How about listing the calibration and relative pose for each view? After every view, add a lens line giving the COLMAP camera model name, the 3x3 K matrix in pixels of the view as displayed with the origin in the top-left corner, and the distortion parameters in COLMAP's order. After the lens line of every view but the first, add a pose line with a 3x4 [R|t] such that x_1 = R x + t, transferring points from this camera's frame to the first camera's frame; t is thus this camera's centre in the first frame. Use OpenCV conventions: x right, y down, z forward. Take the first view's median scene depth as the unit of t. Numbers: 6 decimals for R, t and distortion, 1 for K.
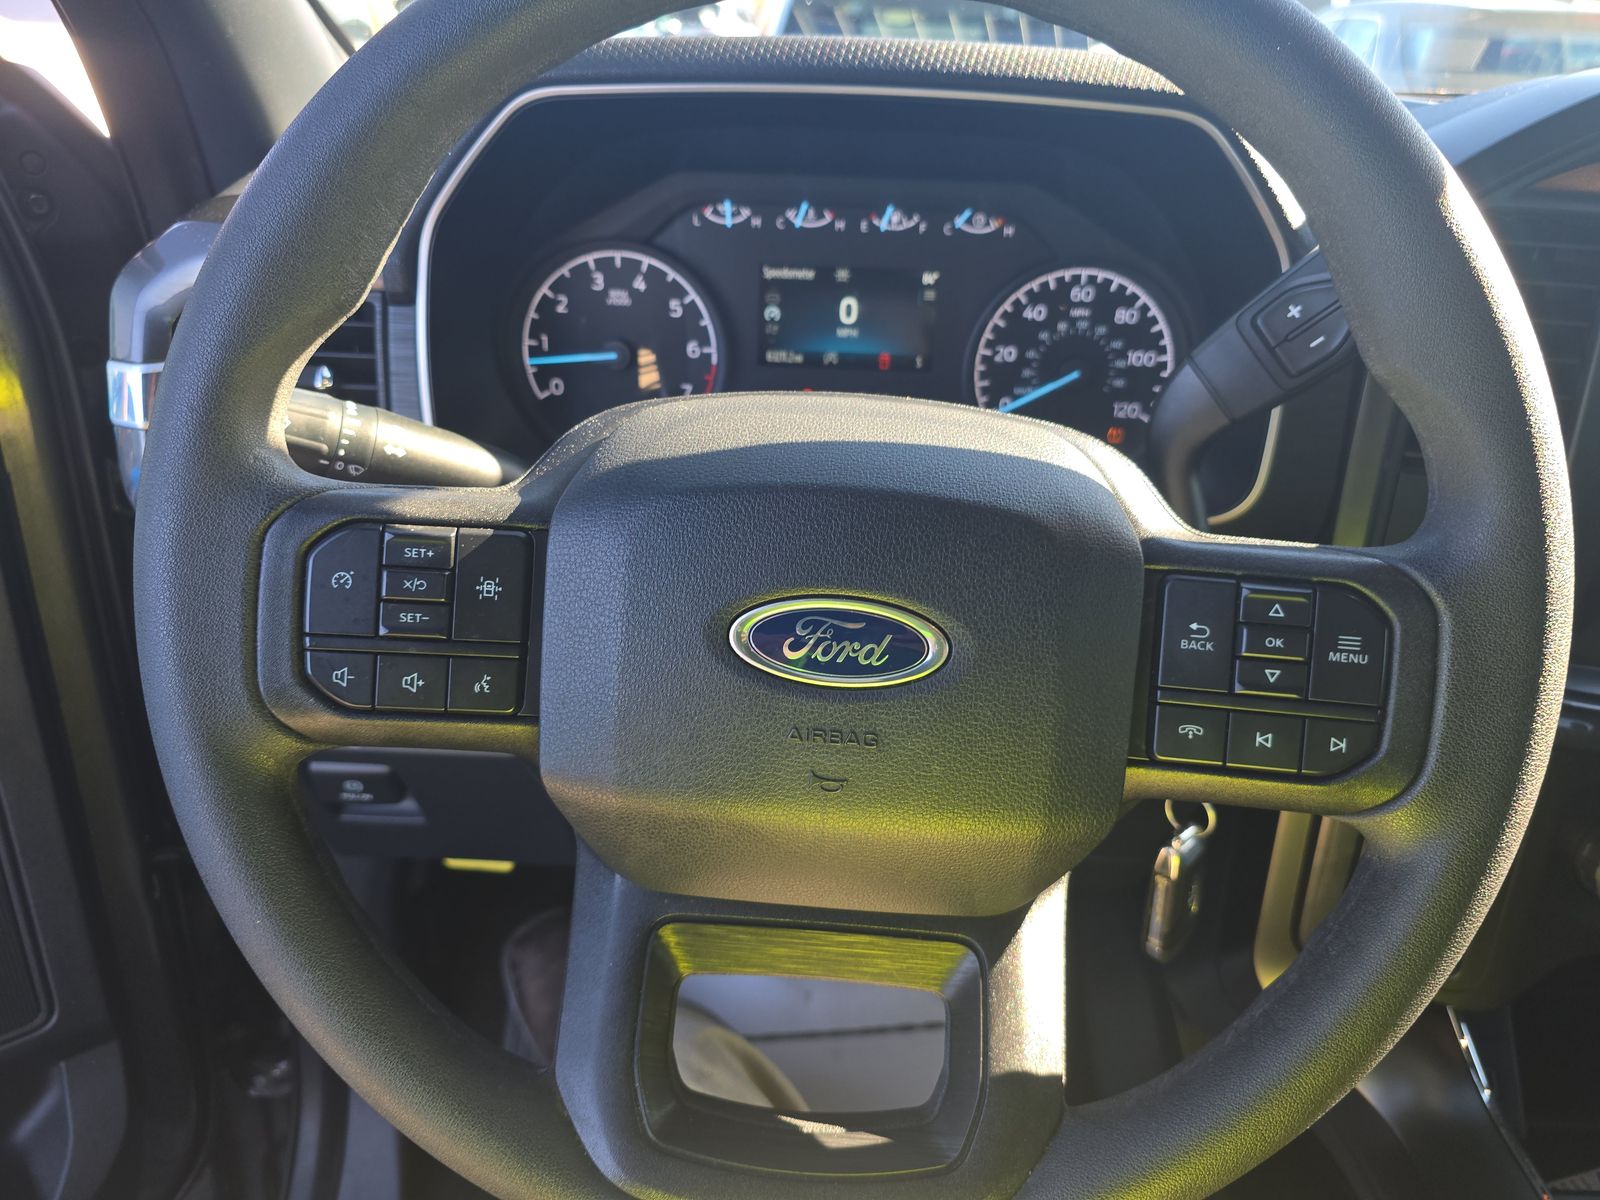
lens RADIAL K [[1068.8, 0, 798.4], [0, 1068.8, 596.4], [0, 0, 1]] dist [0.063335, -0.058566]
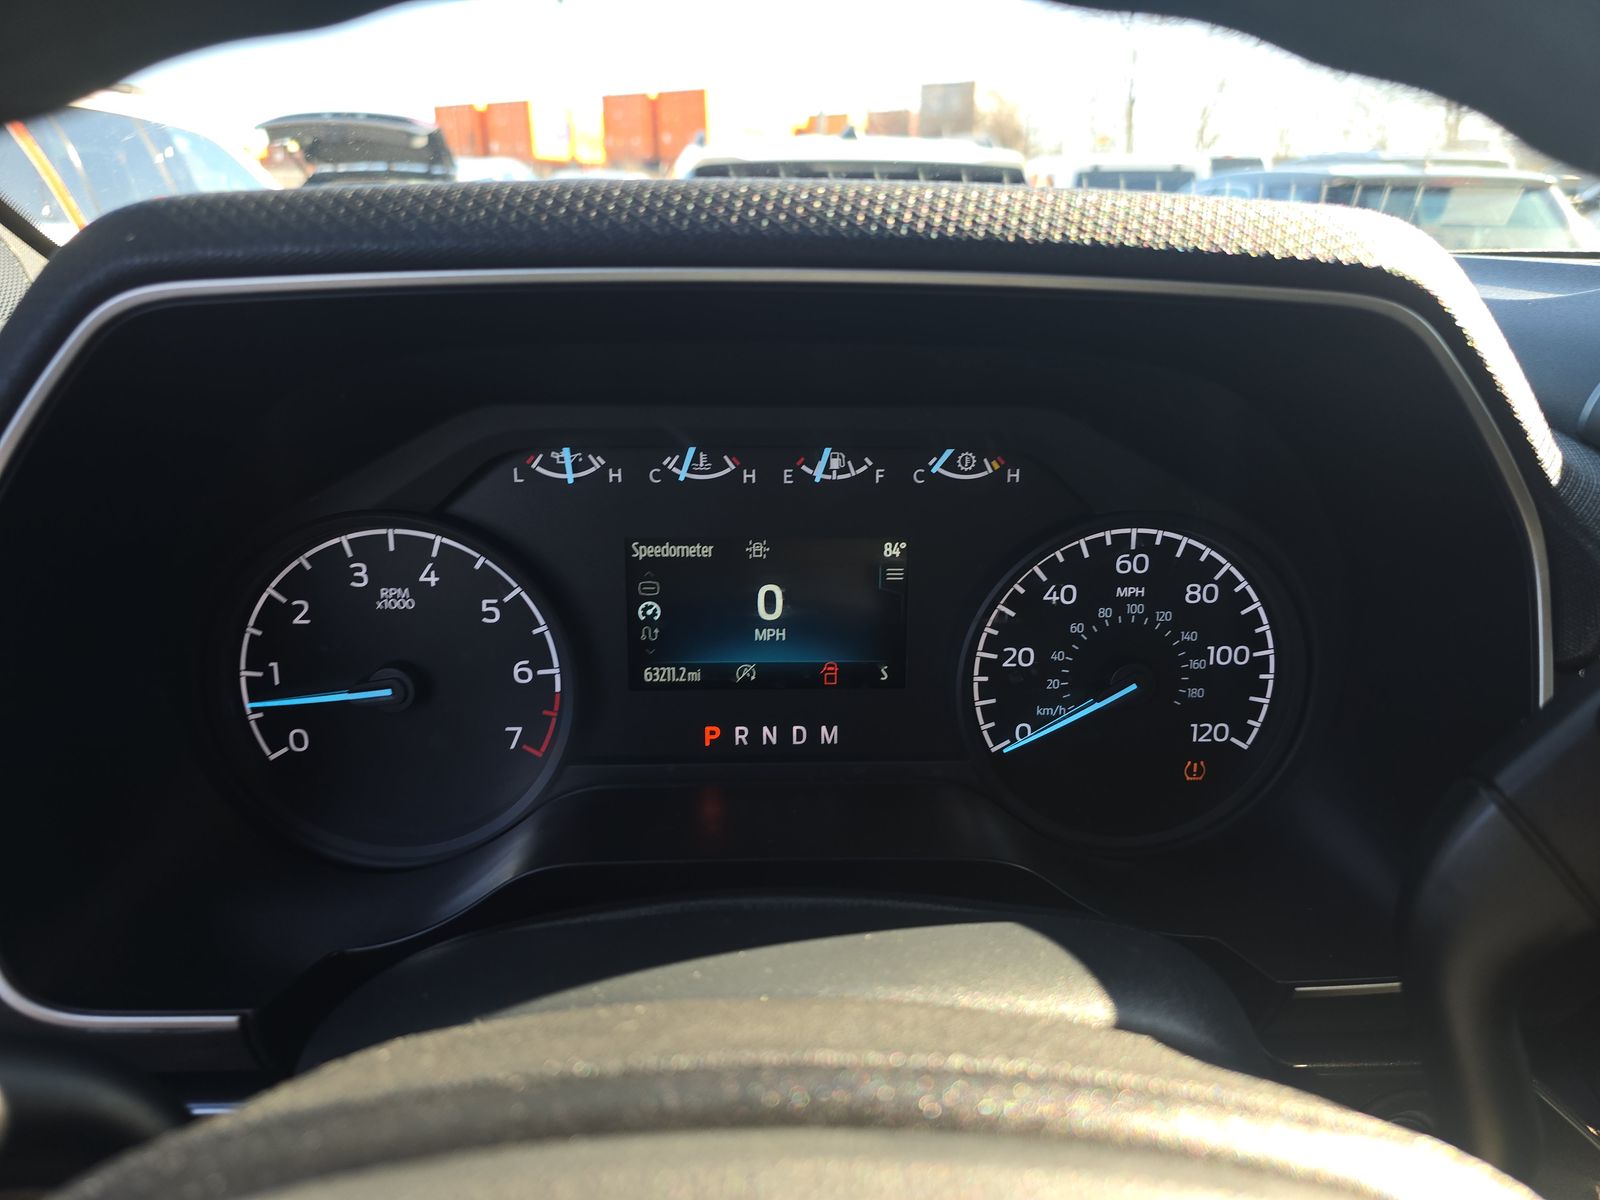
lens RADIAL K [[1071.4, 0, 793.0], [0, 1071.4, 627.6], [0, 0, 1]] dist [0.121175, -0.187375]
pose [[0.996534, -0.048111, 0.067860, 0.016828], [0.055691, 0.991845, -0.114641, -0.179806], [-0.061791, 0.118023, 0.991086, 0.377081]]
